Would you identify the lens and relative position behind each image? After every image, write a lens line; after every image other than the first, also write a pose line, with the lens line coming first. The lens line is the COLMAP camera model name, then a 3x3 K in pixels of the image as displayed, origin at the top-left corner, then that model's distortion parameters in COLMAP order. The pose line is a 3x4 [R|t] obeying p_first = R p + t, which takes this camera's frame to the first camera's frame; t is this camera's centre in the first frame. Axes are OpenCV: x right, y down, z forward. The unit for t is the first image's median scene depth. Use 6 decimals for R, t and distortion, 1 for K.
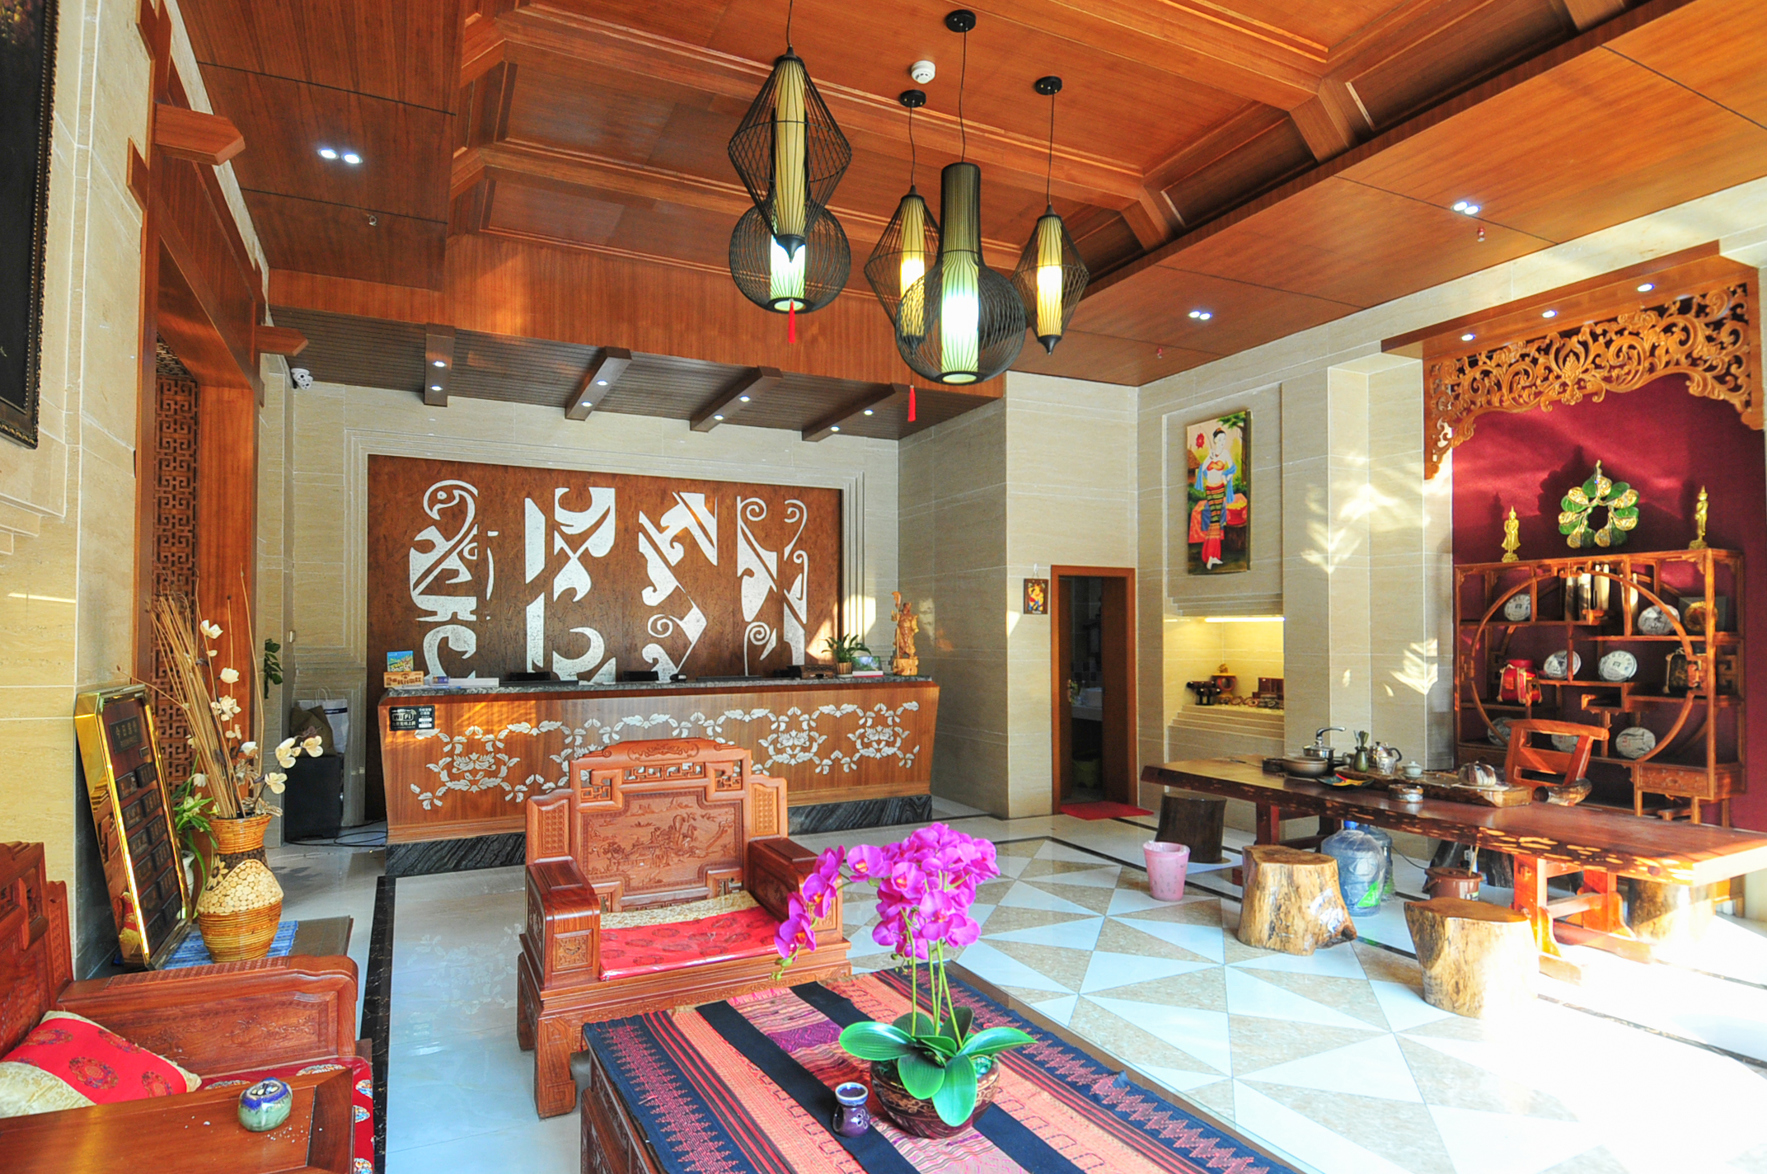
lens RADIAL K [[939.4, 0, 882.8], [0, 939.4, 602.1], [0, 0, 1]] dist [0.031218, -0.000393]
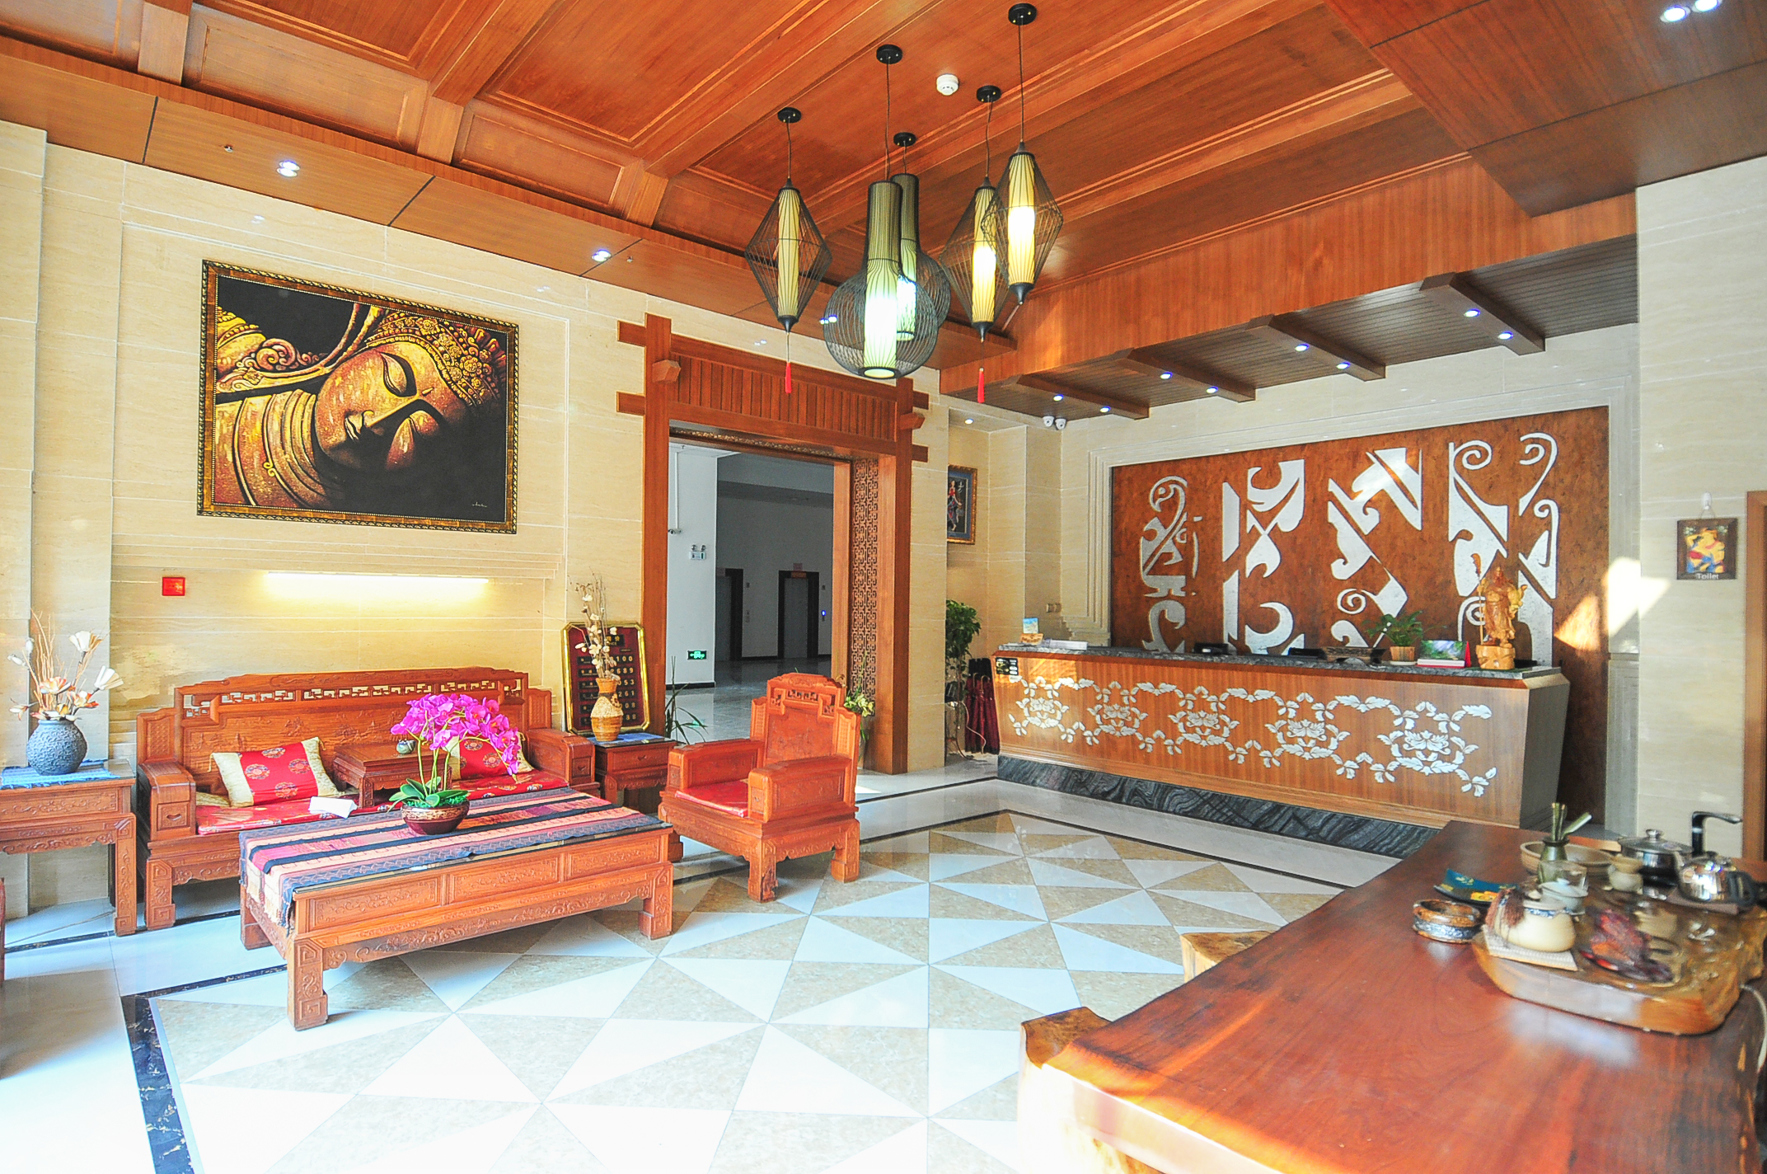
lens RADIAL K [[936.5, 0, 883.5], [0, 936.5, 587.0], [0, 0, 1]] dist [0.002126, -0.000336]
pose [[0.252895, -0.014551, -0.967384, 0.578055], [0.019927, 0.999753, -0.009829, 0.012524], [0.967289, -0.016791, 0.253122, 0.358759]]
